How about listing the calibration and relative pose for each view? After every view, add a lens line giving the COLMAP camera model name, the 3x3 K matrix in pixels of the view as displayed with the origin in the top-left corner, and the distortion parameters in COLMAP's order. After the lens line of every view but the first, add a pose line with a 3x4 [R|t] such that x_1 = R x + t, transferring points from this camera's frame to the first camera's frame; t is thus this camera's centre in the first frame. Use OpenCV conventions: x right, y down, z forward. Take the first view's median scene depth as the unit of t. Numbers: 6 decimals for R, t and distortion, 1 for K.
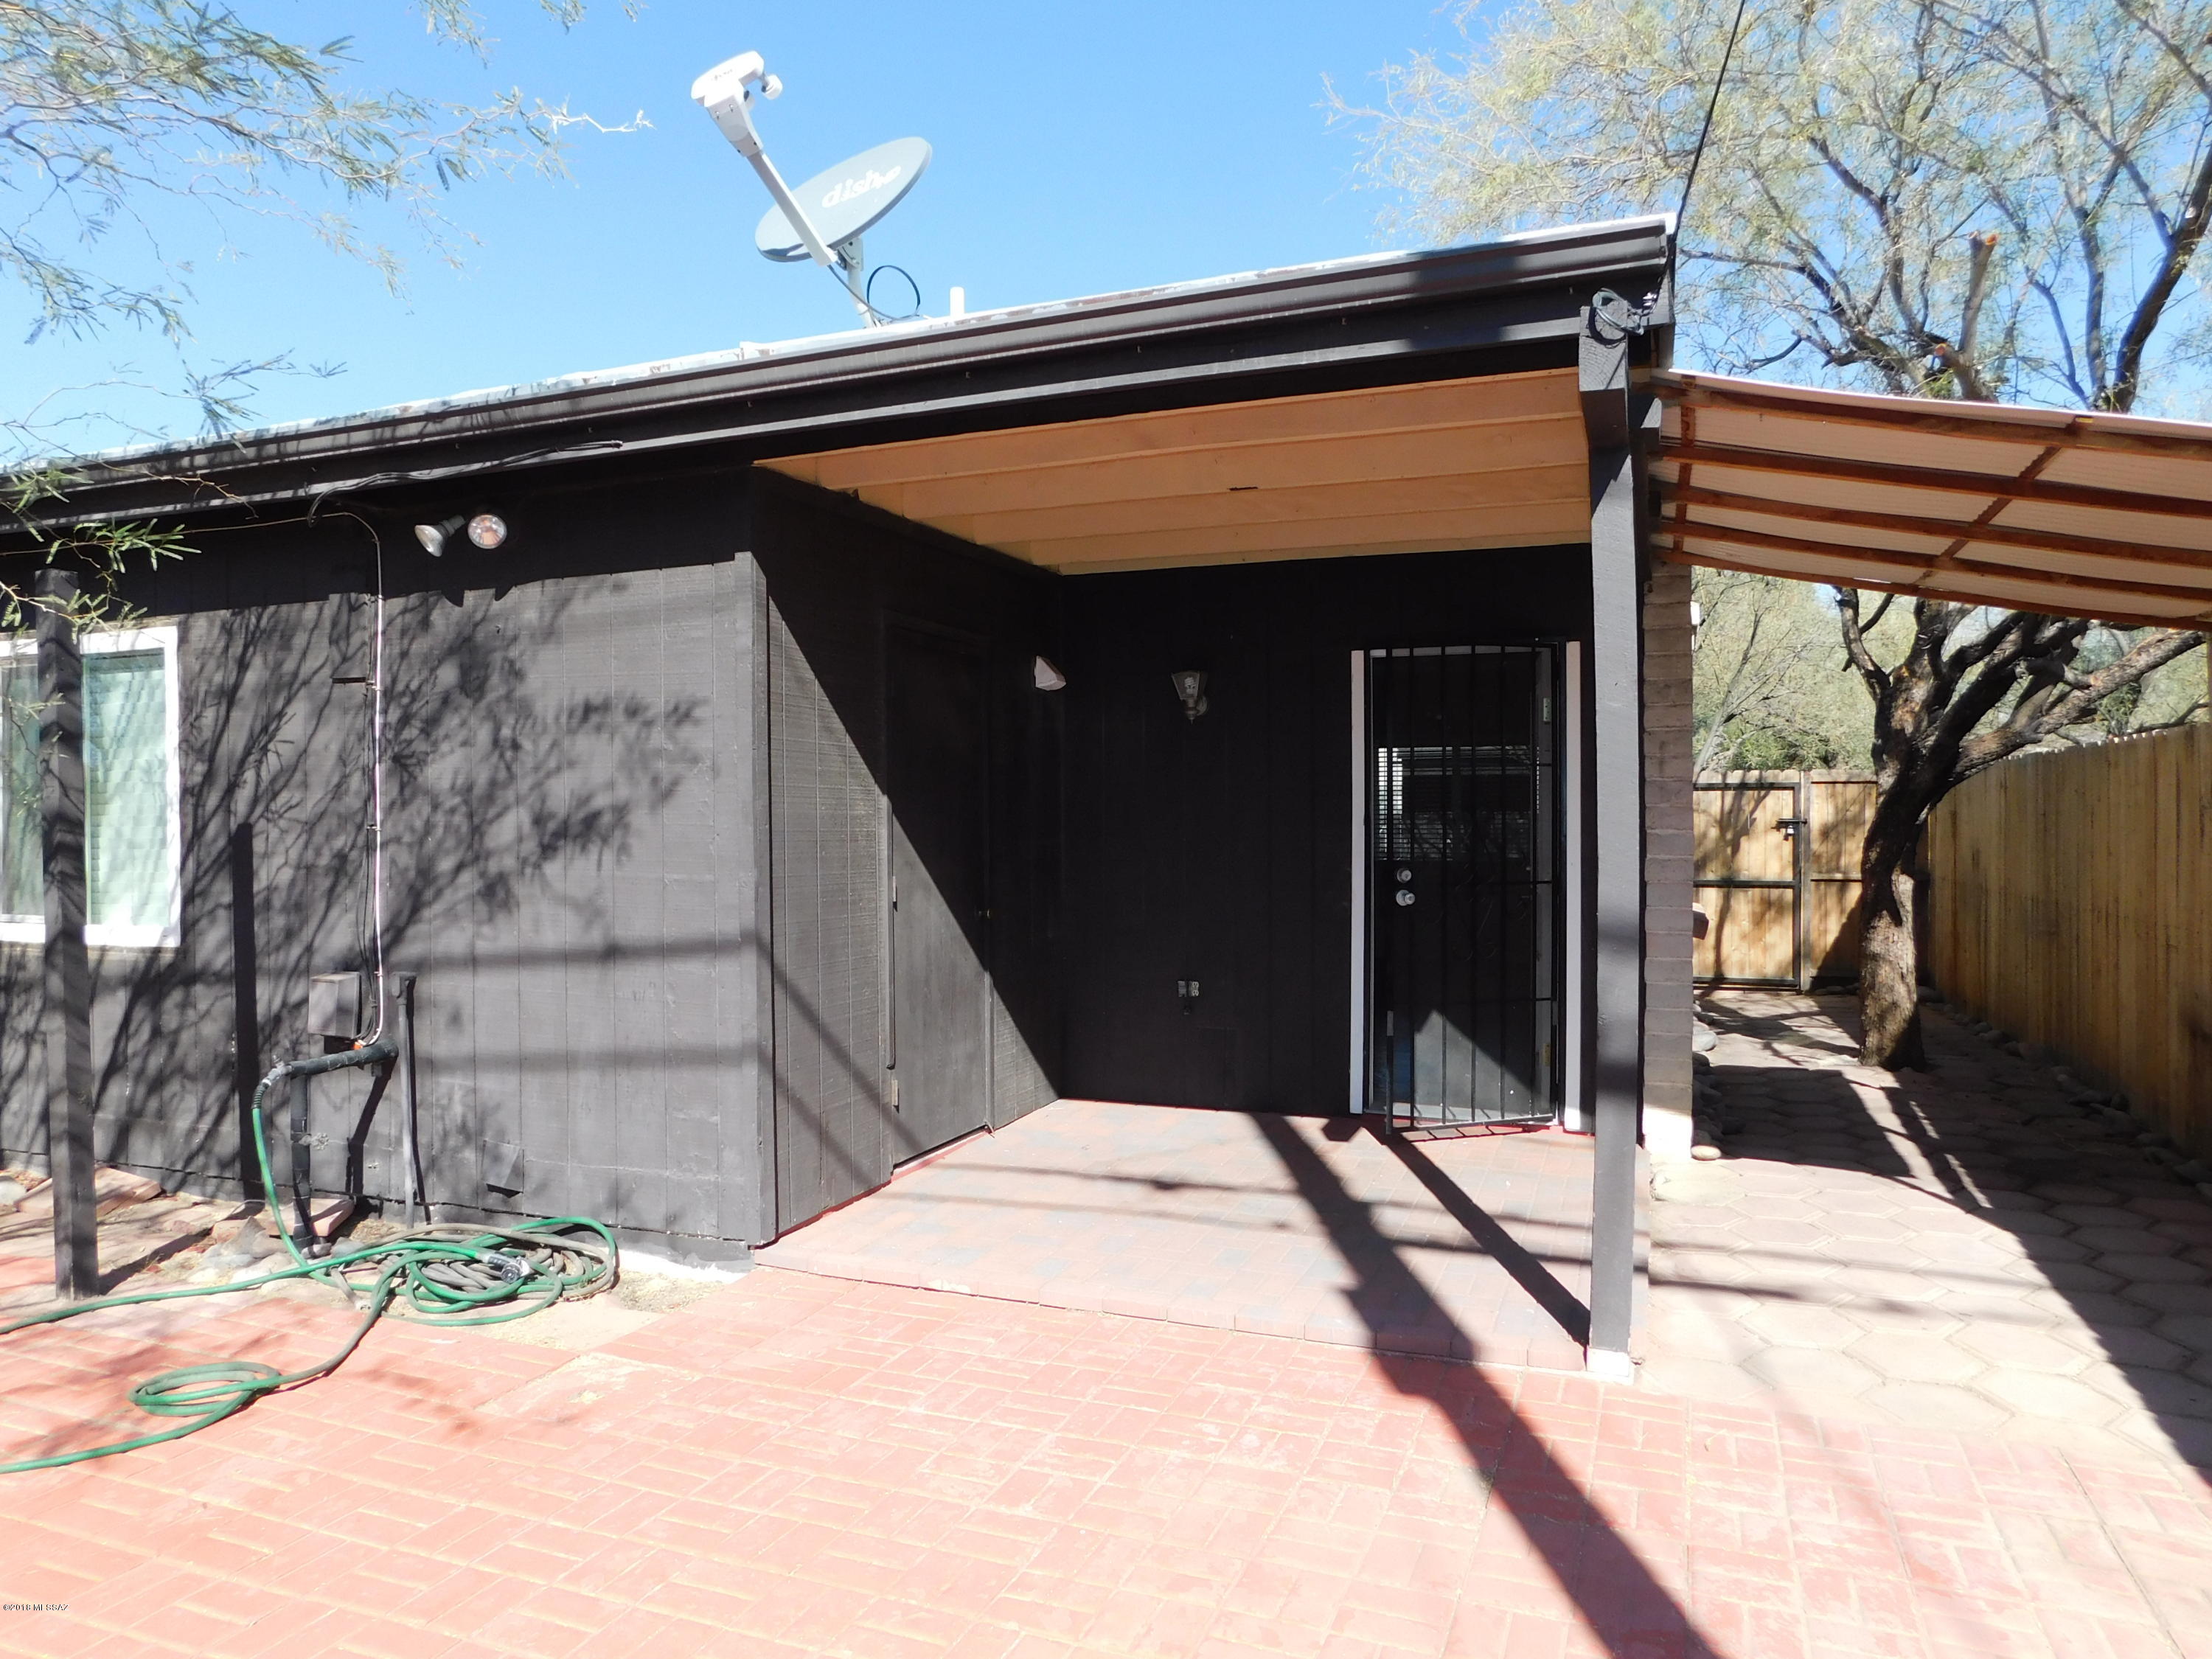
lens RADIAL K [[1455.9, 0, 1099.9], [0, 1455.9, 827.3], [0, 0, 1]] dist [-0.081096, 0.043661]
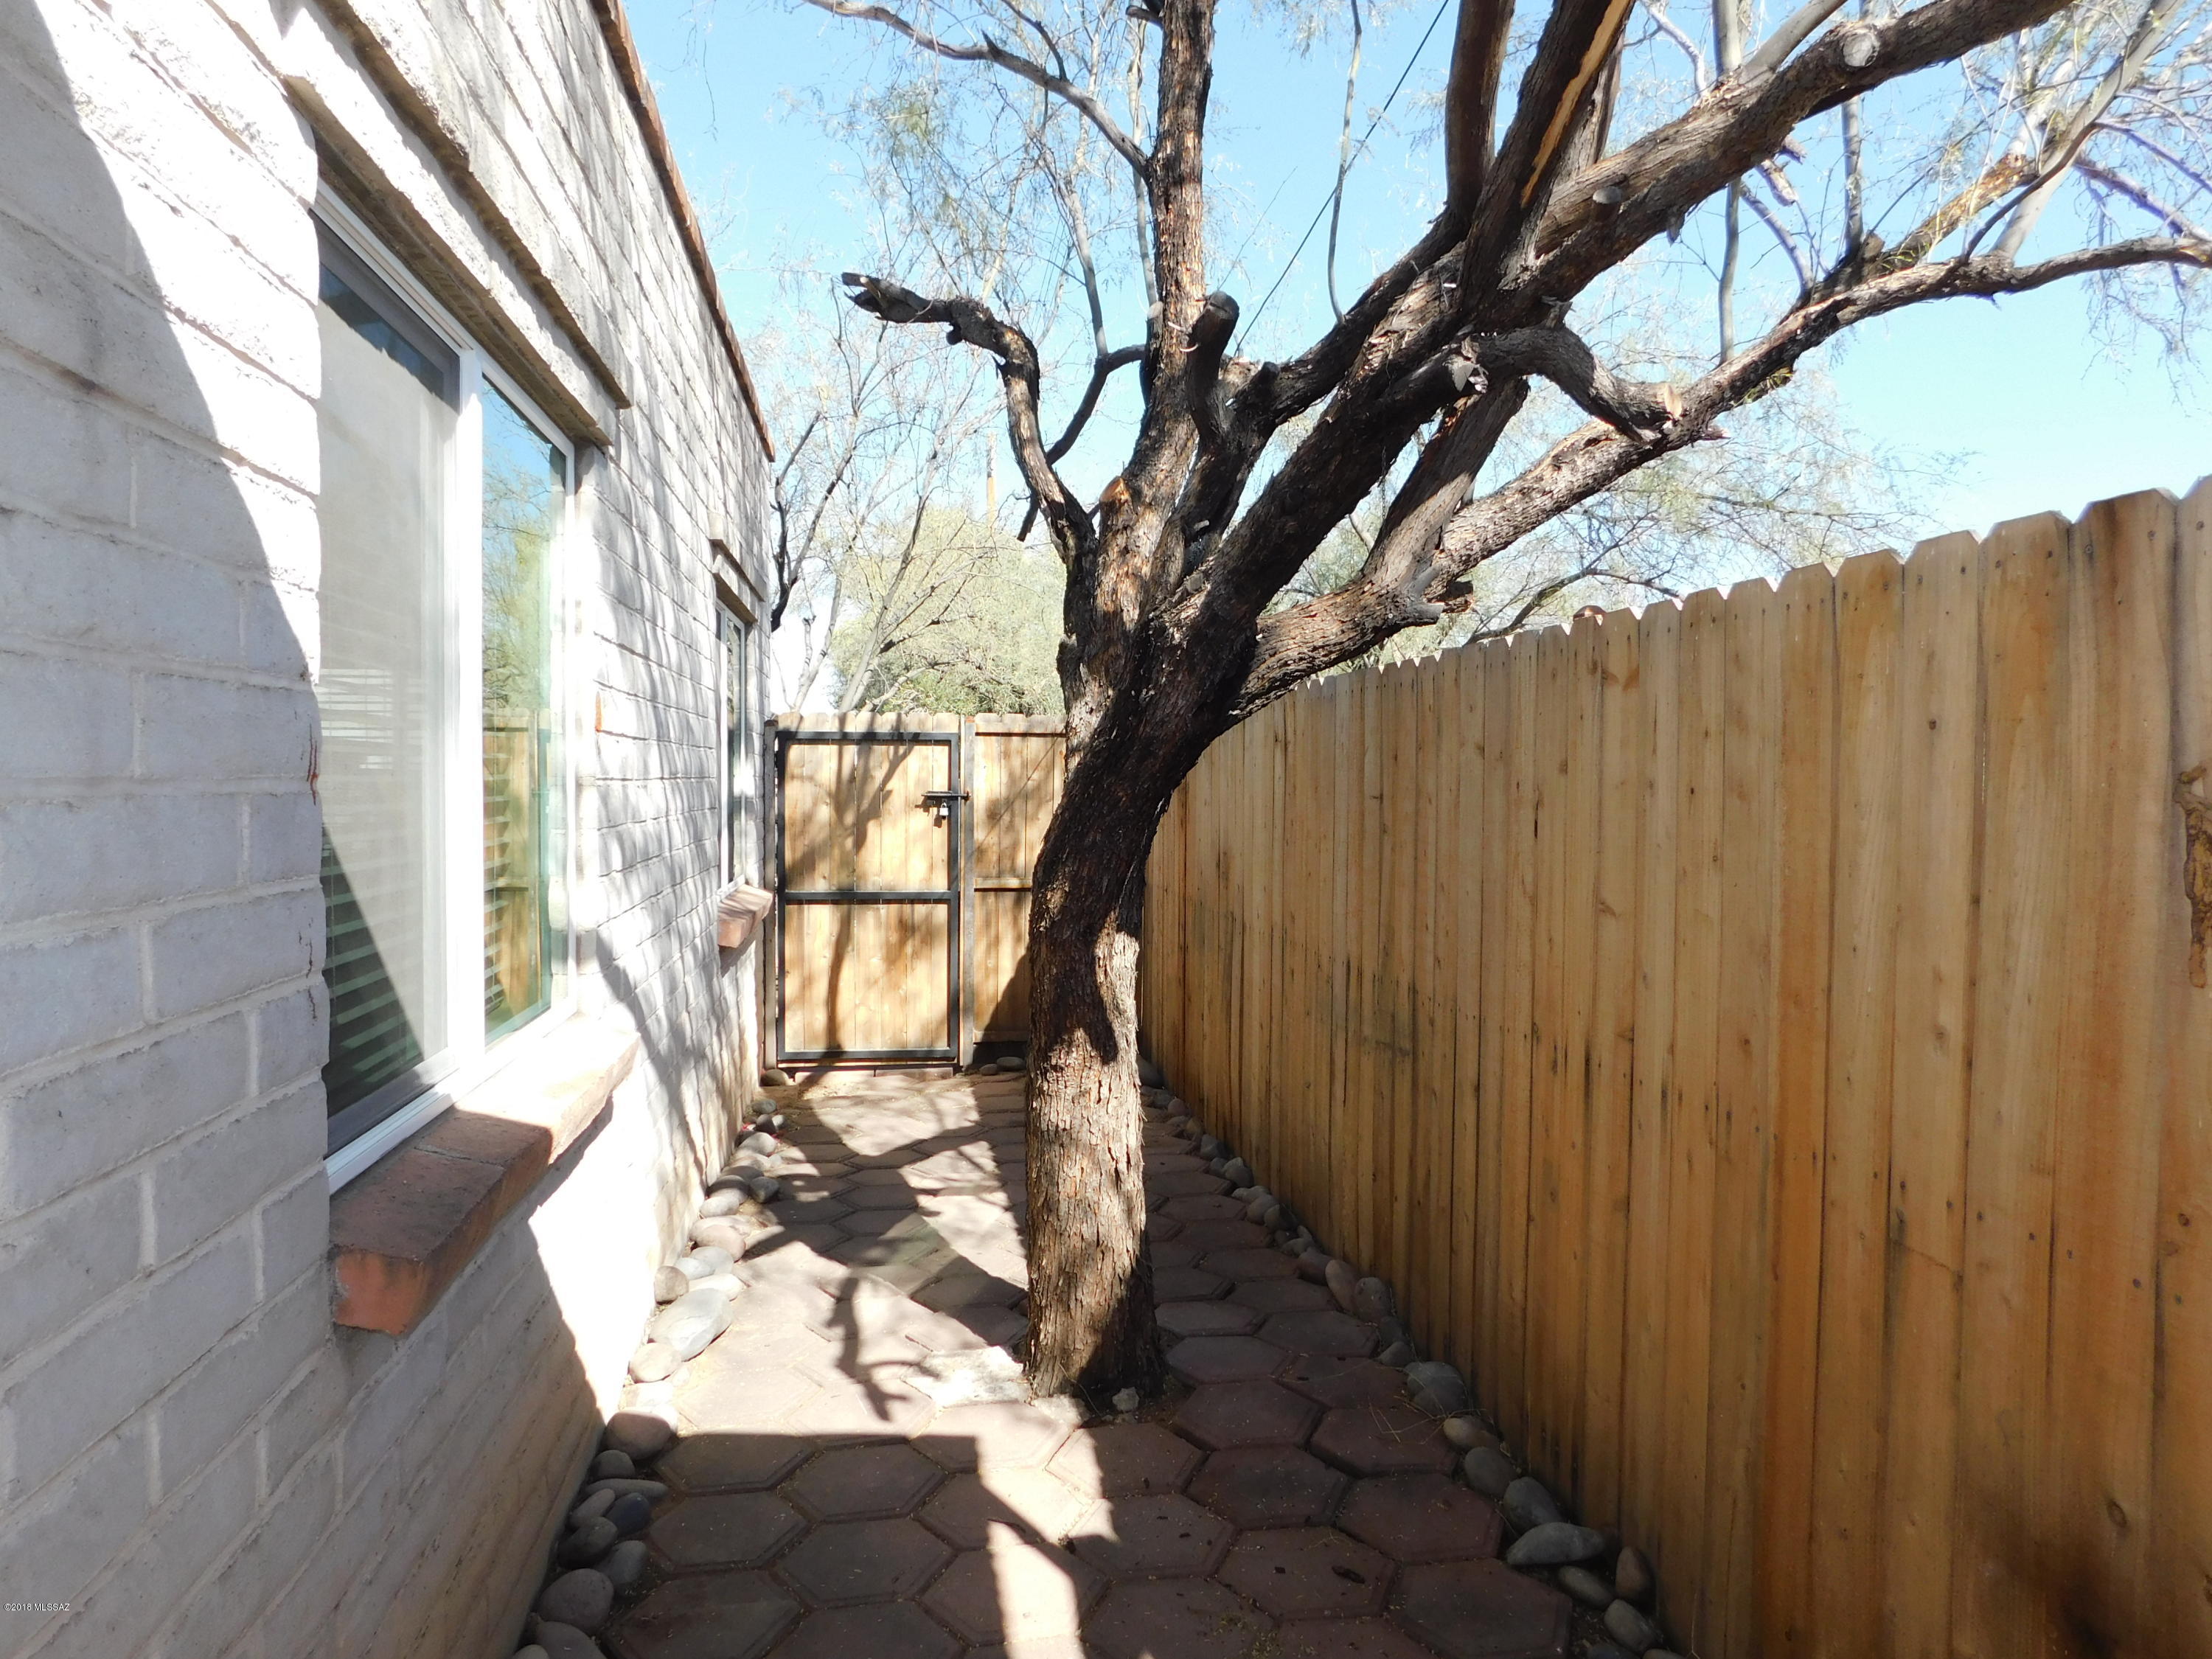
lens RADIAL K [[1472.2, 0, 1106.6], [0, 1472.2, 810.4], [0, 0, 1]] dist [-0.067635, 0.050253]
pose [[0.867852, -0.001577, 0.496821, 0.228352], [-0.006962, 0.999858, 0.015335, -0.007955], [-0.496775, -0.016767, 0.867718, 0.414055]]
